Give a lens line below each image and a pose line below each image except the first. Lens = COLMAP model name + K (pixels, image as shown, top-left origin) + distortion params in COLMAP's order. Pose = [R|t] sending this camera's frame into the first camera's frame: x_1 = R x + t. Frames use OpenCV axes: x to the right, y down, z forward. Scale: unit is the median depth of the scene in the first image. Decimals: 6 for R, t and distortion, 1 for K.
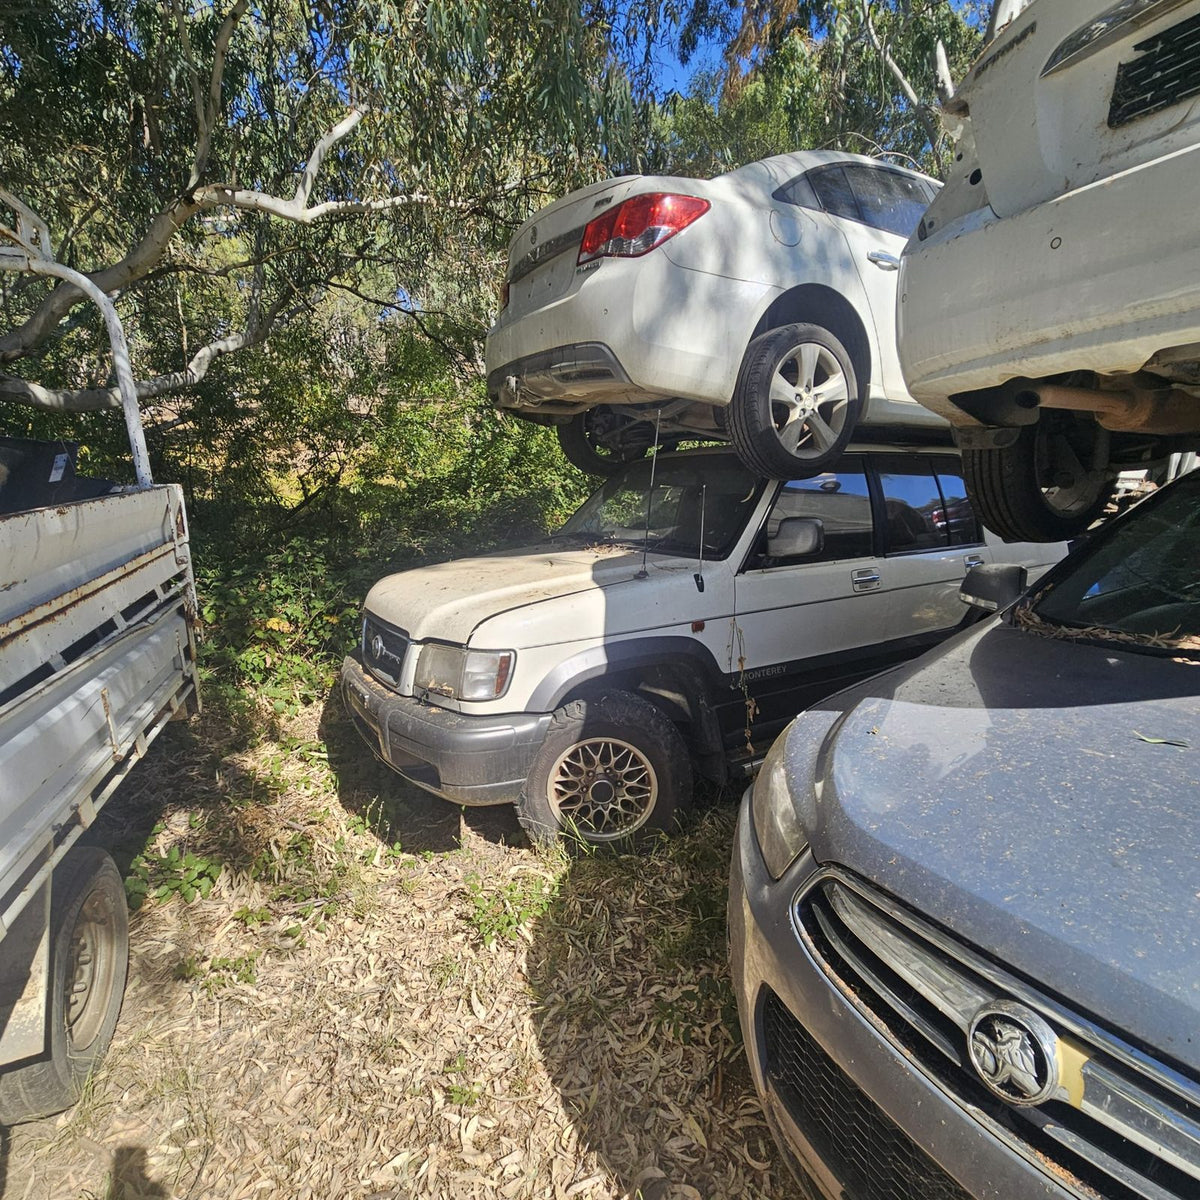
lens RADIAL K [[652.4, 0, 584.6], [0, 652.4, 606.6], [0, 0, 1]] dist [0.000642, 0.003830]
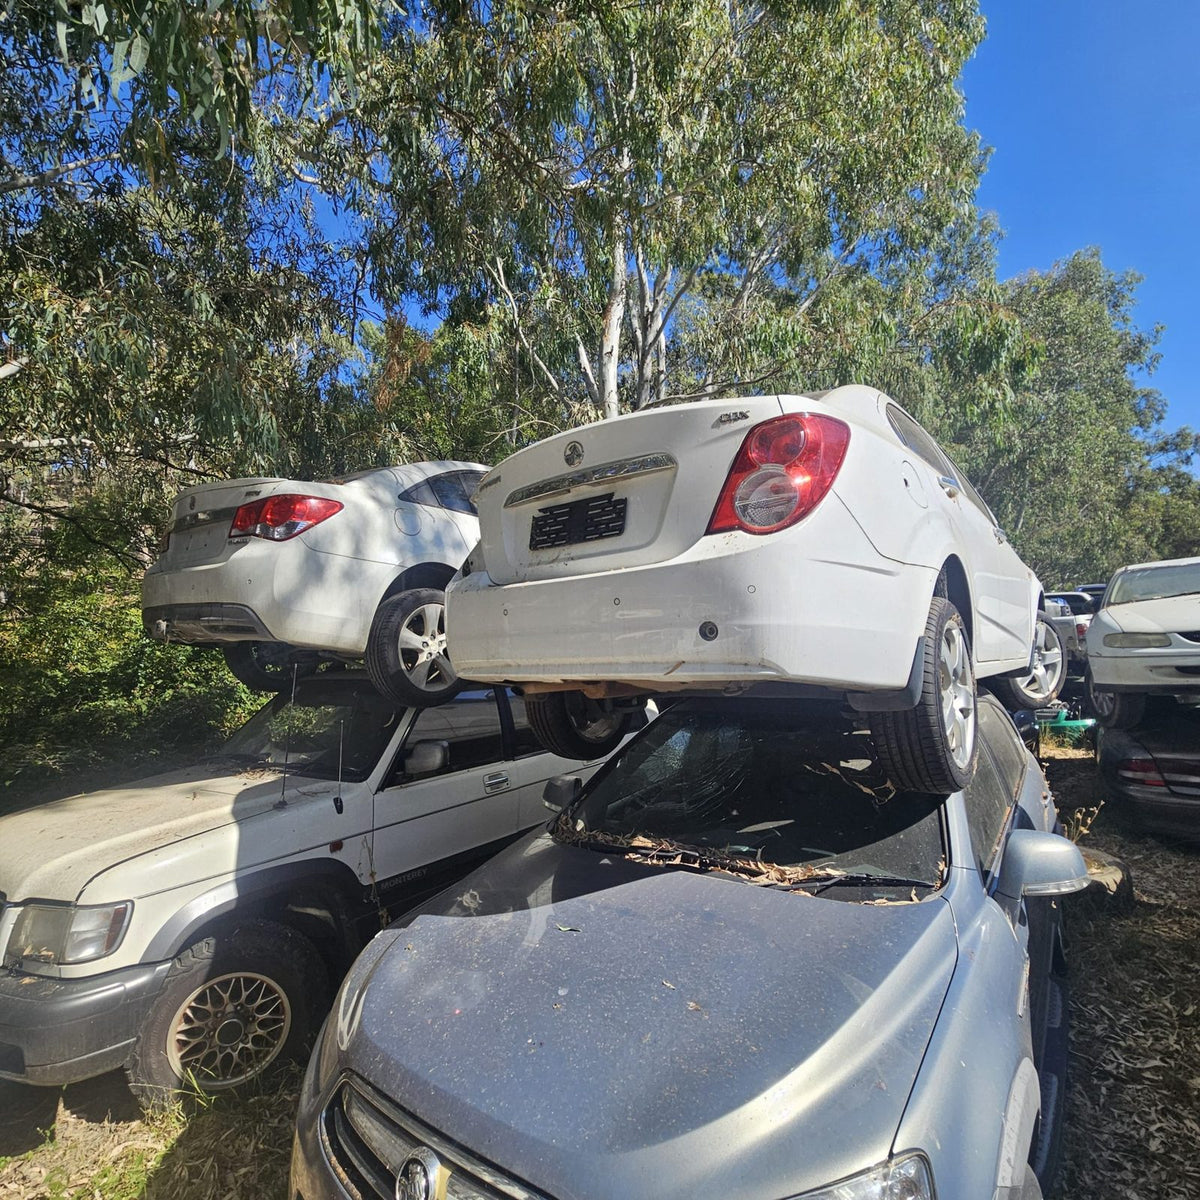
lens RADIAL K [[652.4, 0, 584.6], [0, 652.4, 606.6], [0, 0, 1]] dist [0.000642, 0.003830]
pose [[0.919967, 0.019666, 0.391502, 0.121551], [0.076391, 0.970598, -0.228262, -0.082868], [-0.384481, 0.239901, 0.891416, -0.272277]]
